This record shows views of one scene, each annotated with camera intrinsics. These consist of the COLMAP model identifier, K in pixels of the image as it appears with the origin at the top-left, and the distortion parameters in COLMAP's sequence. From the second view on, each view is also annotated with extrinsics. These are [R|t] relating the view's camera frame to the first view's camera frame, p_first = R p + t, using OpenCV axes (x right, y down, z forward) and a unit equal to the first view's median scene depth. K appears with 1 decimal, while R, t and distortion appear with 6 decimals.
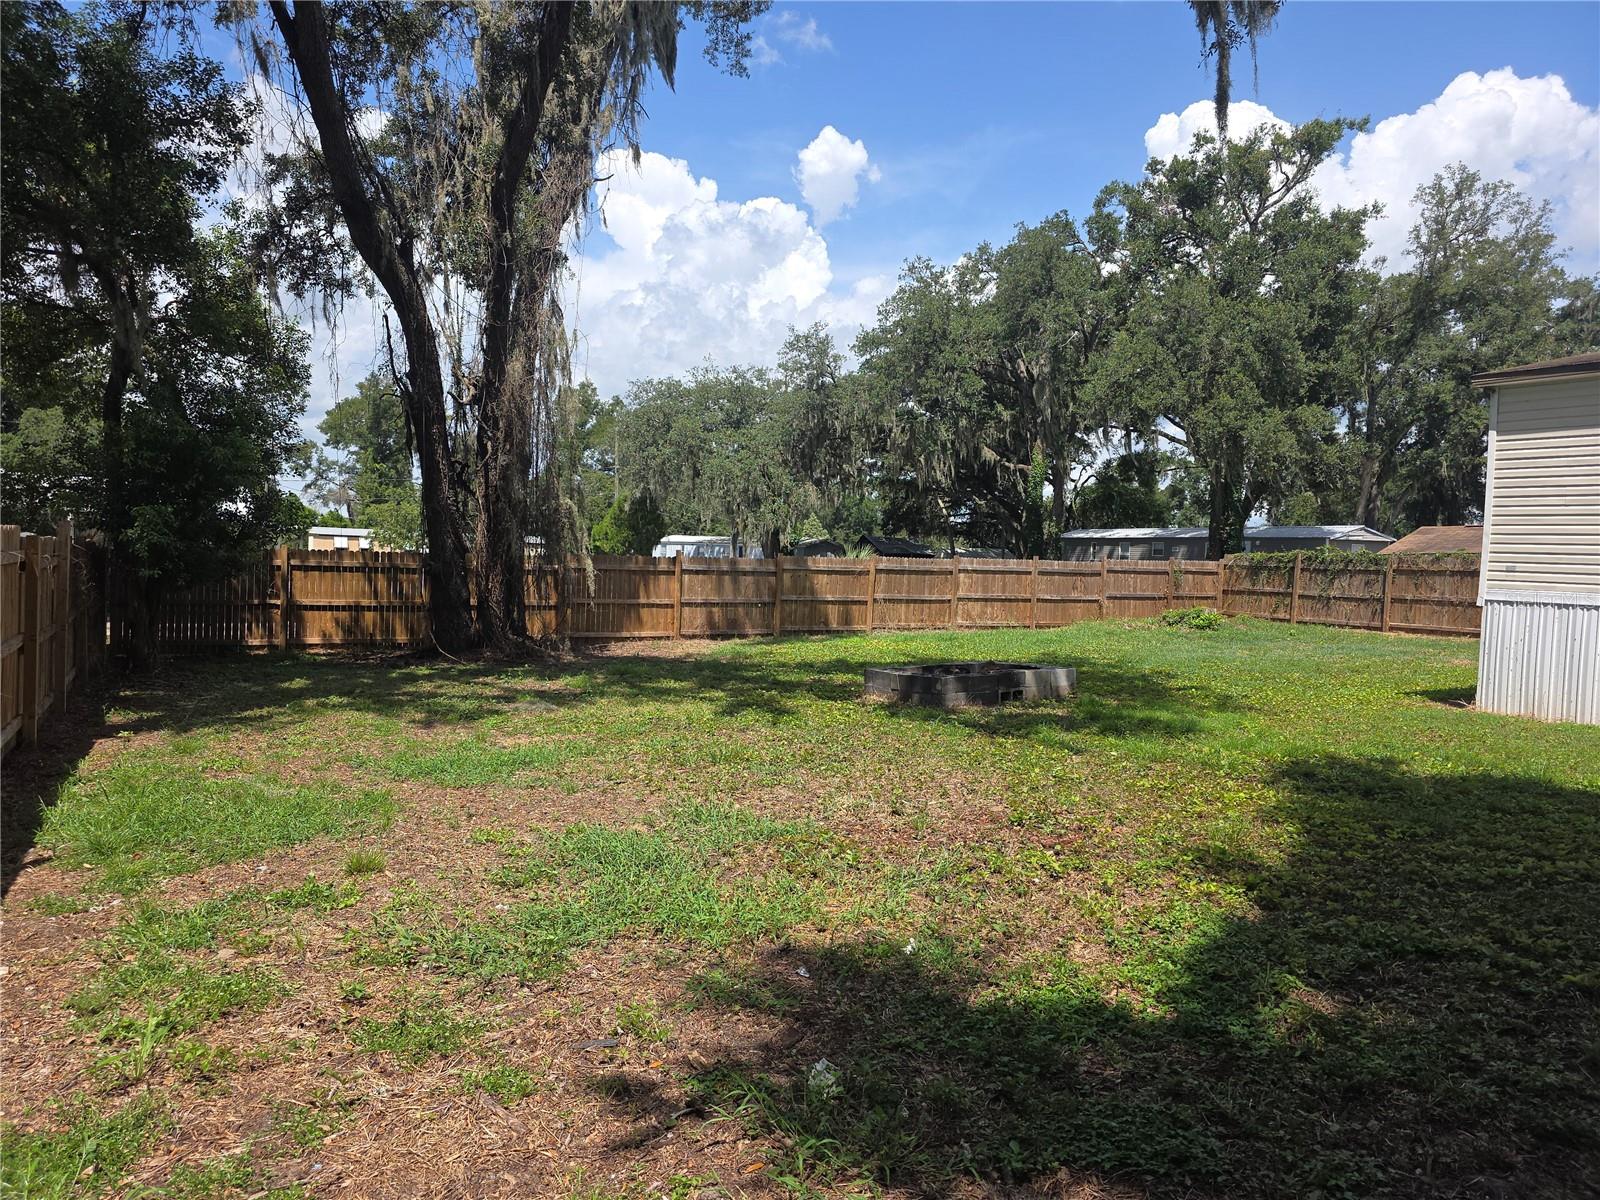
lens RADIAL K [[1070.1, 0, 798.6], [0, 1070.1, 612.8], [0, 0, 1]] dist [0.064518, -0.062142]
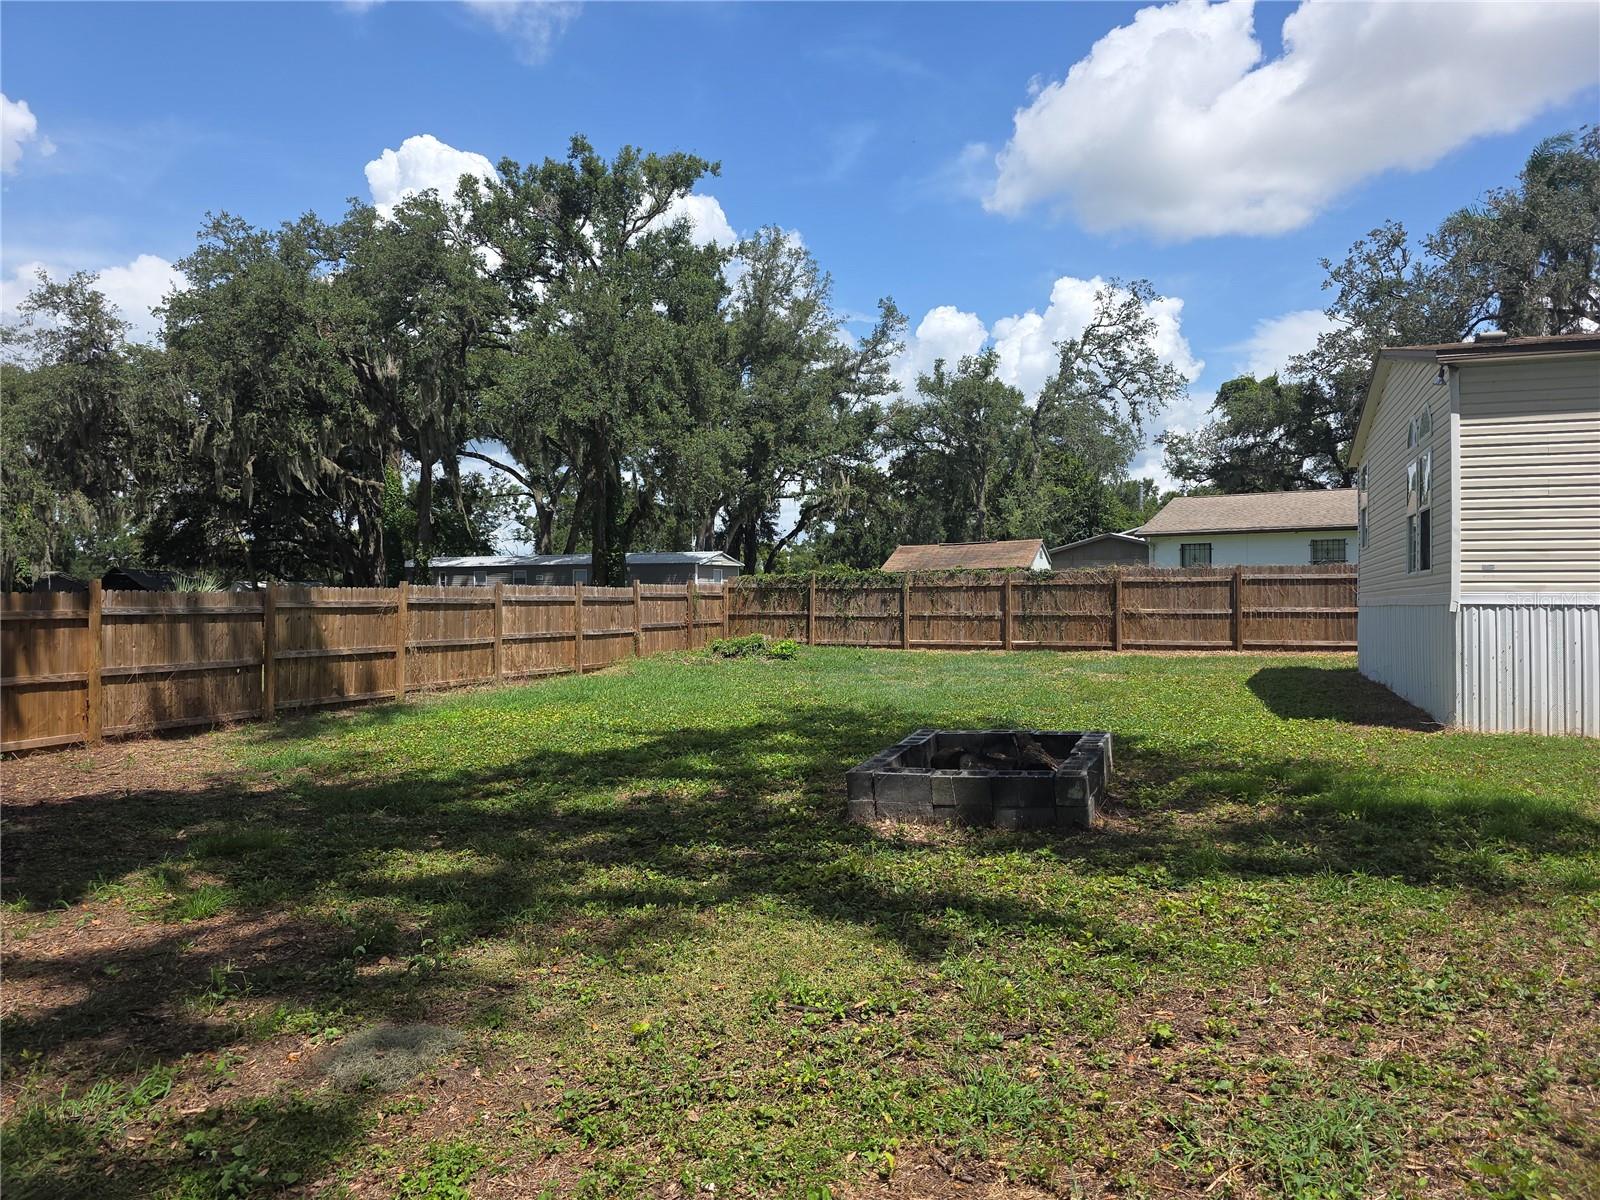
lens RADIAL K [[1070.1, 0, 790.2], [0, 1070.1, 583.3], [0, 0, 1]] dist [0.064518, -0.062142]
pose [[0.777246, -0.022871, 0.628781, -0.160184], [0.059455, 0.997537, -0.037209, -0.013541], [-0.626381, 0.066305, 0.776692, 0.311611]]
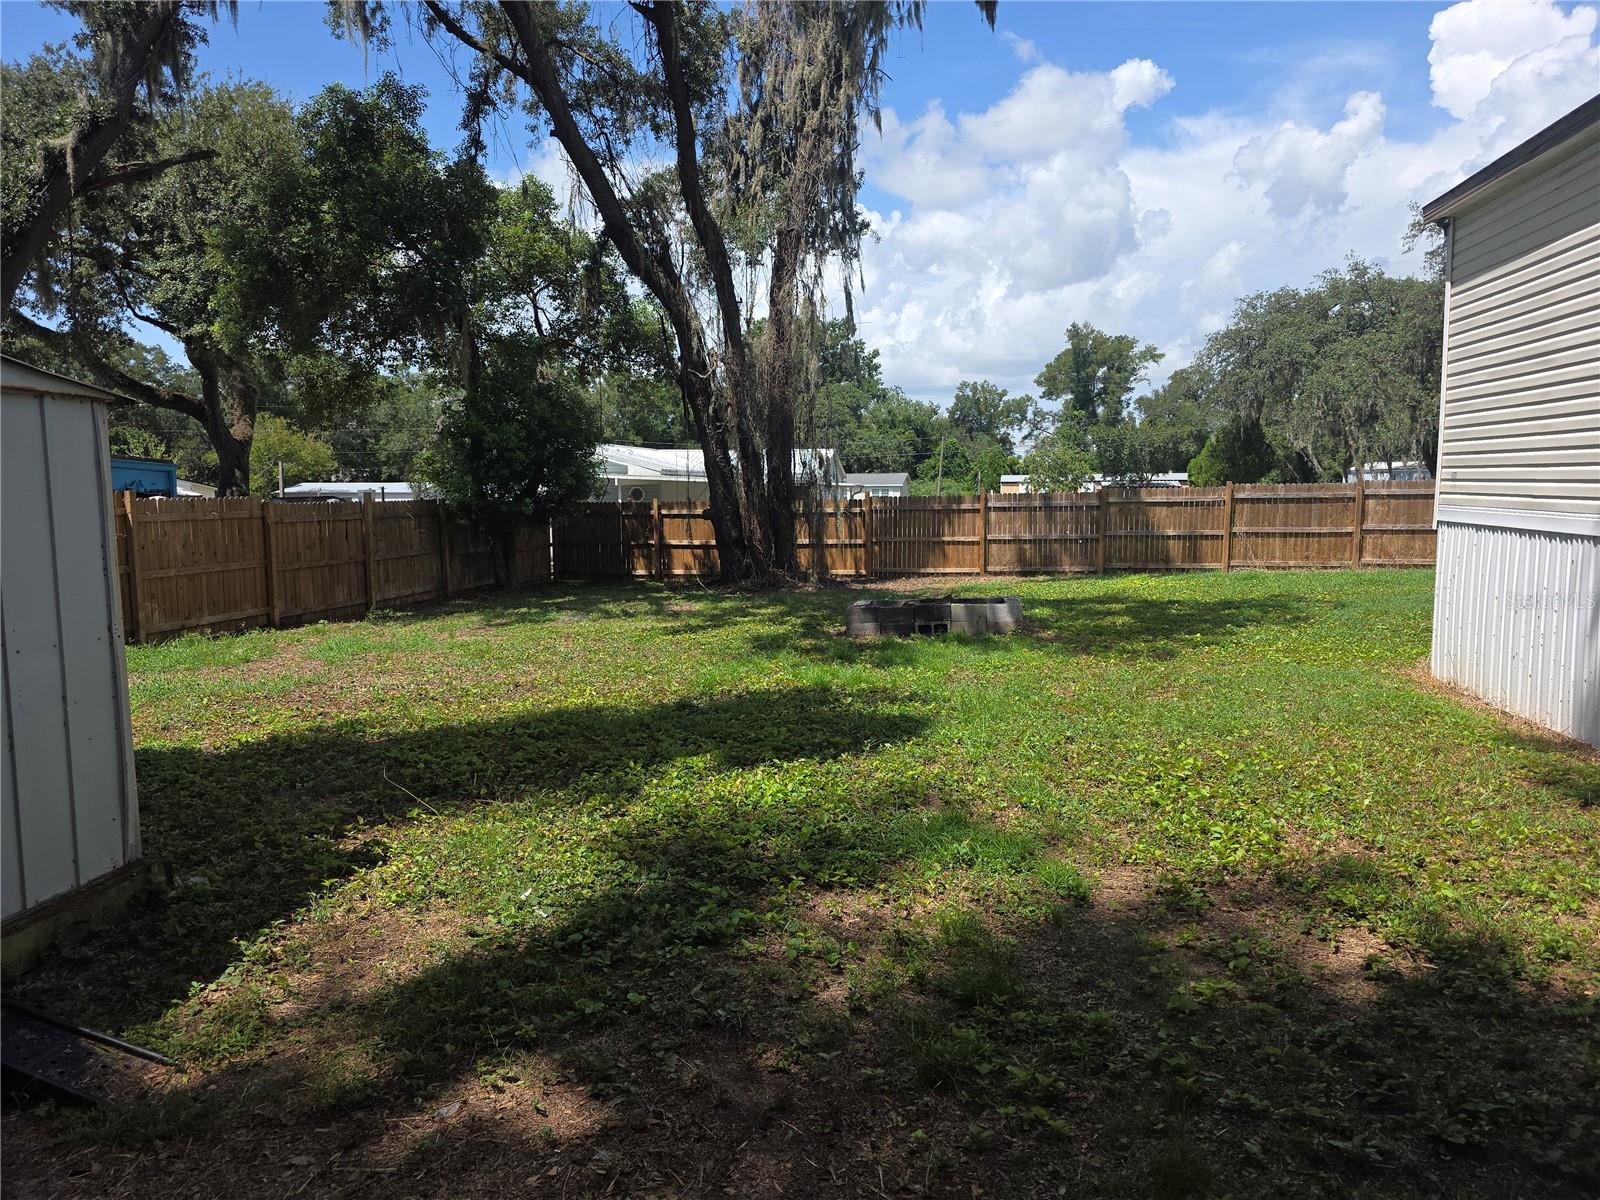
lens RADIAL K [[1070.1, 0, 785.8], [0, 1070.1, 596.5], [0, 0, 1]] dist [0.064518, -0.062142]
pose [[0.758721, 0.024528, -0.650953, 0.358469], [0.001065, 0.999243, 0.038893, 0.003928], [0.651415, -0.030202, 0.758121, 0.087362]]
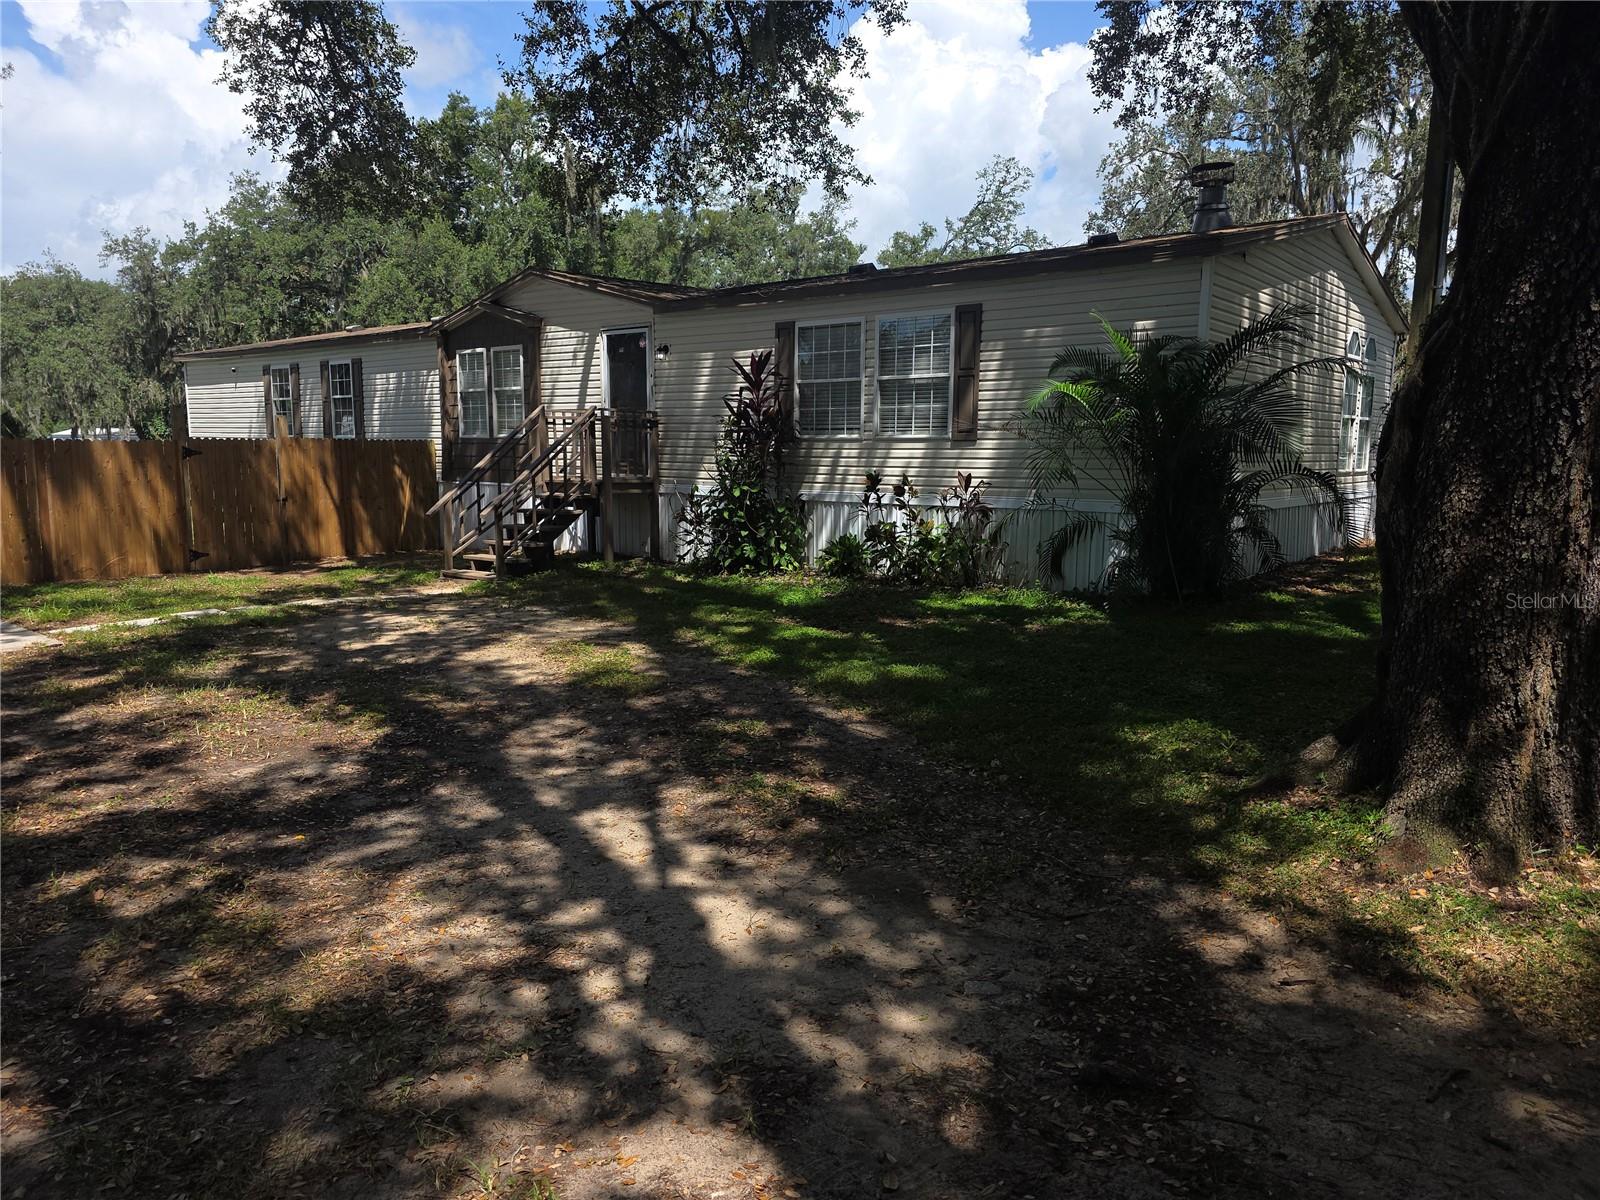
lens RADIAL K [[1070.1, 0, 793.9], [0, 1070.1, 598.3], [0, 0, 1]] dist [0.064518, -0.062142]
pose [[0.928794, -0.079071, 0.362063, 0.424314], [0.044579, 0.993717, 0.102660, 0.030704], [-0.367905, -0.079210, 0.926483, -0.580404]]
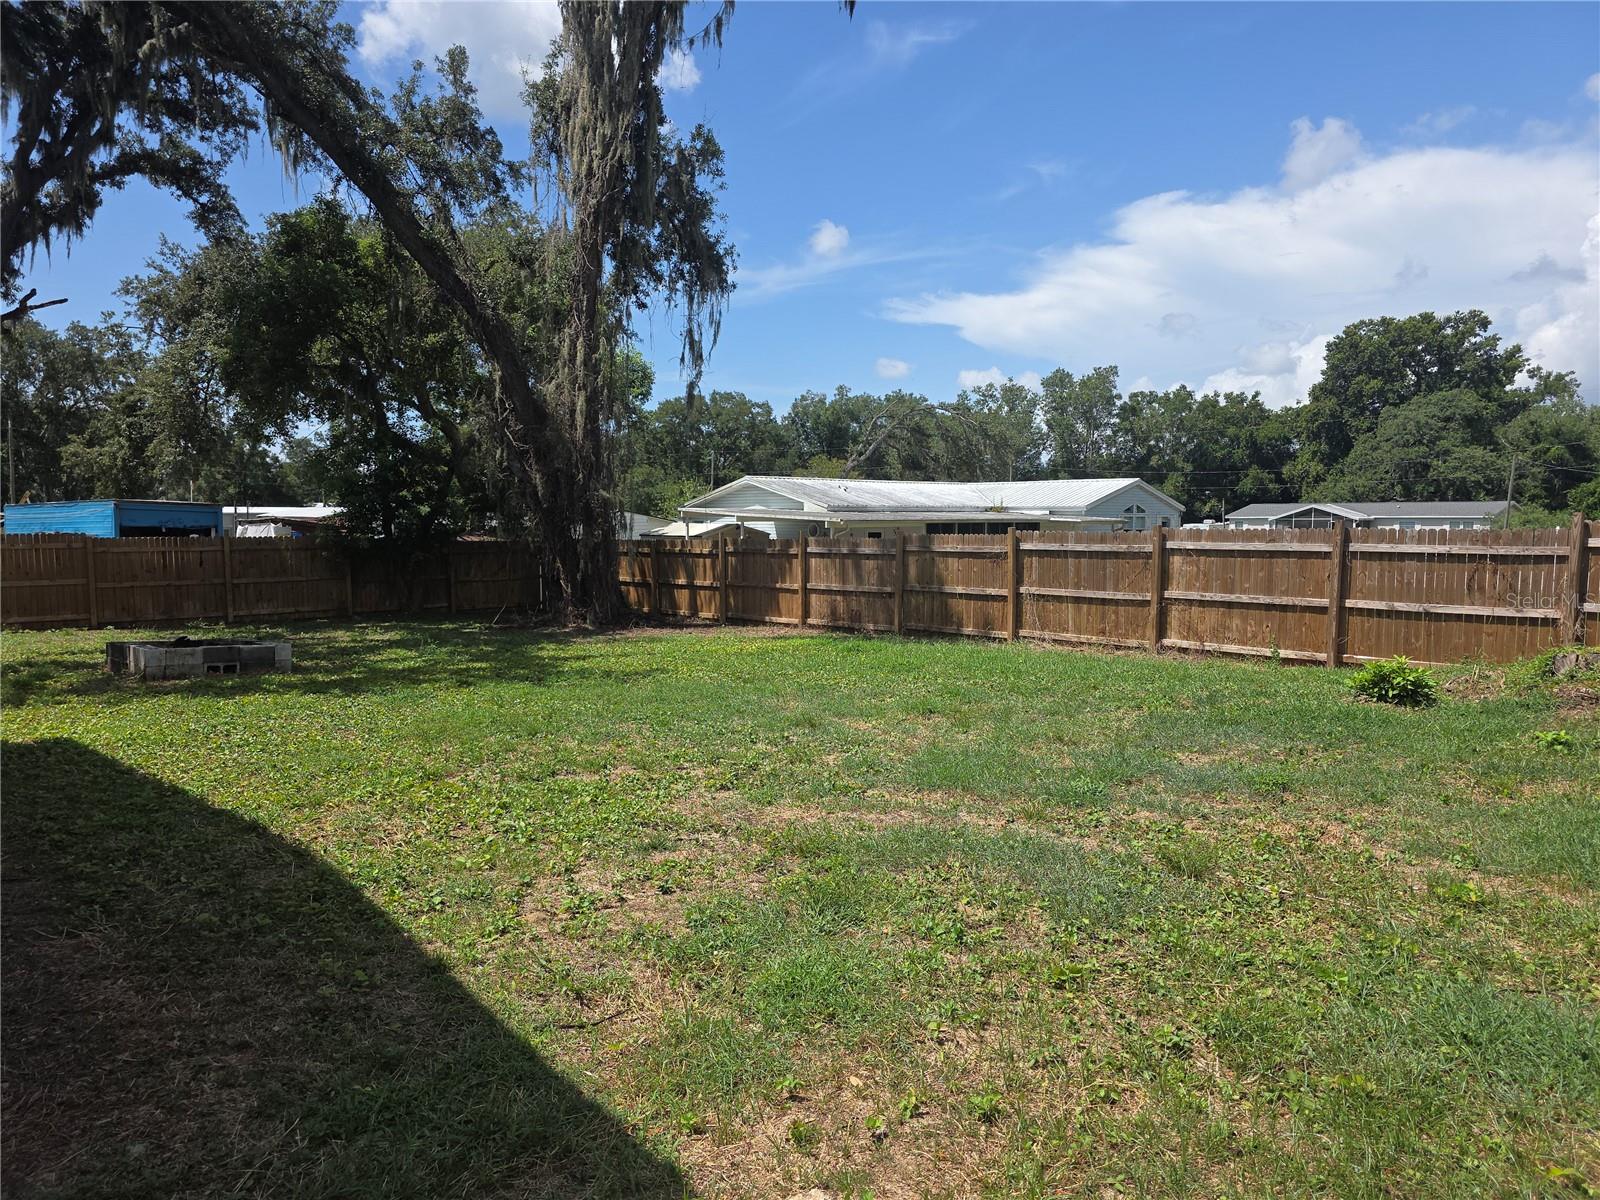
lens RADIAL K [[1070.1, 0, 798.0], [0, 1070.1, 599.9], [0, 0, 1]] dist [0.064518, -0.062142]
pose [[0.237851, 0.037107, -0.970593, 0.674294], [-0.039792, 0.998803, 0.028435, -0.022376], [0.970486, 0.031859, 0.239043, 0.679665]]
